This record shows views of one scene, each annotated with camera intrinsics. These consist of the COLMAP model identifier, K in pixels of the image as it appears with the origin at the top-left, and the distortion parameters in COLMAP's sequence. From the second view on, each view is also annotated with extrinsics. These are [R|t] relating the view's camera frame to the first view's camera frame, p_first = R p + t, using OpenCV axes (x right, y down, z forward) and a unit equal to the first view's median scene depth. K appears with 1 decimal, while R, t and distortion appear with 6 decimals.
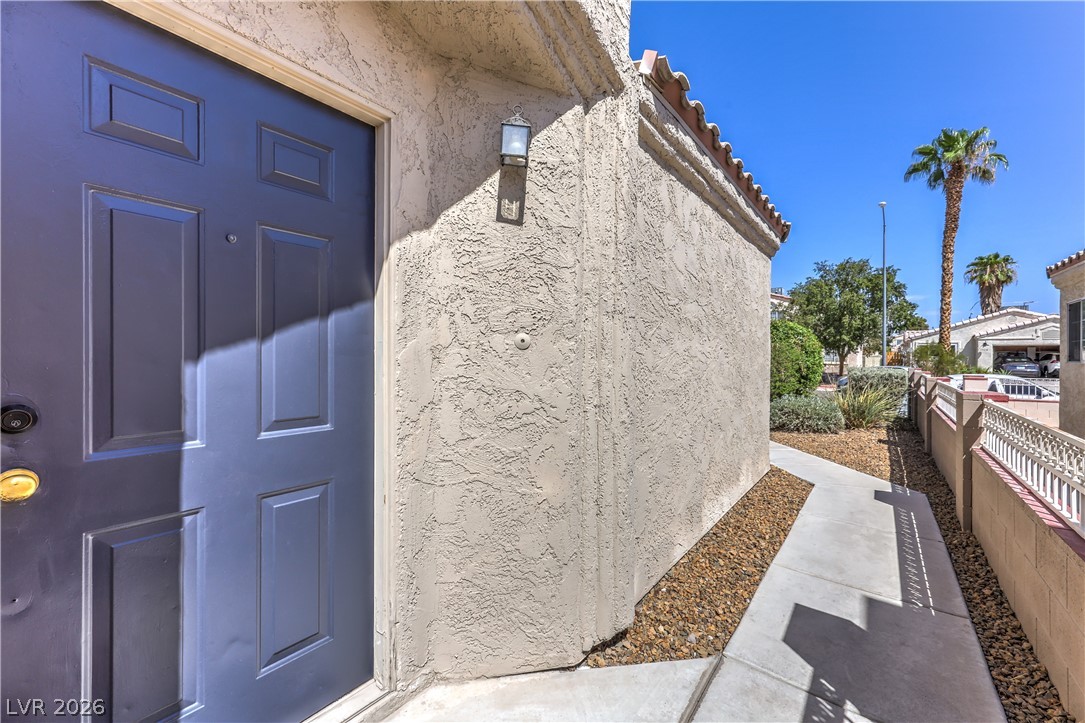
lens RADIAL K [[455.7, 0, 538.8], [0, 455.7, 363.1], [0, 0, 1]] dist [0.009693, -0.000091]
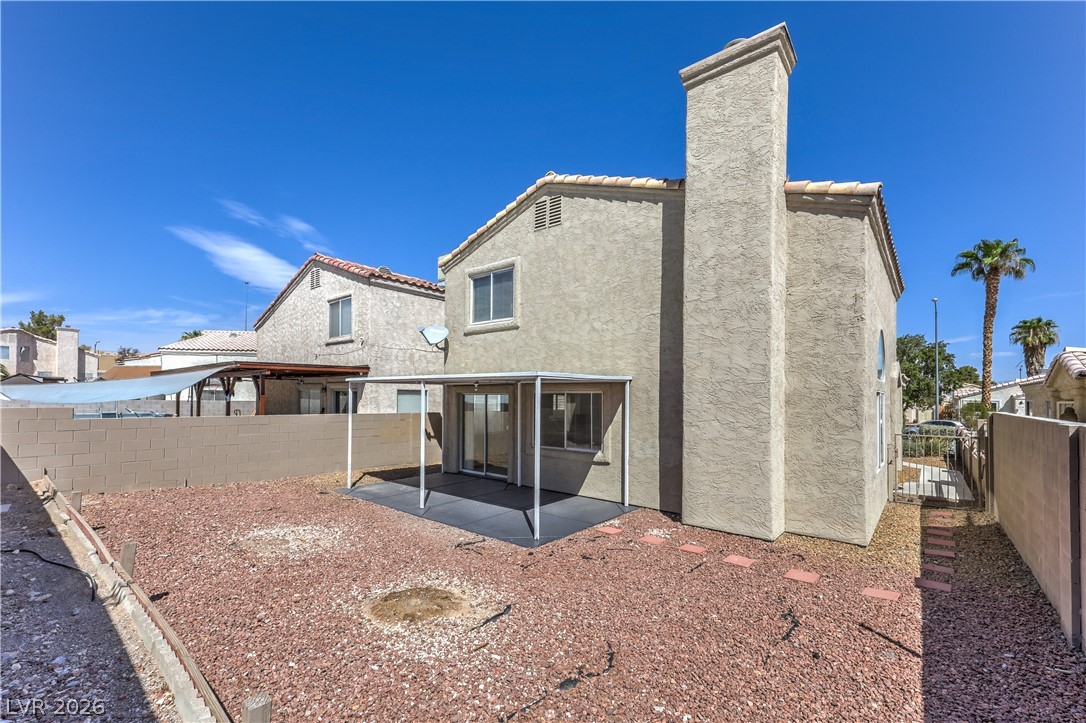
lens RADIAL K [[456.1, 0, 539.2], [0, 456.1, 397.8], [0, 0, 1]] dist [0.009693, -0.000091]
pose [[0.998079, 0.005406, -0.061710, -0.272173], [-0.006739, 0.999748, -0.021411, -0.018713], [0.061578, 0.021785, 0.997864, -0.344693]]
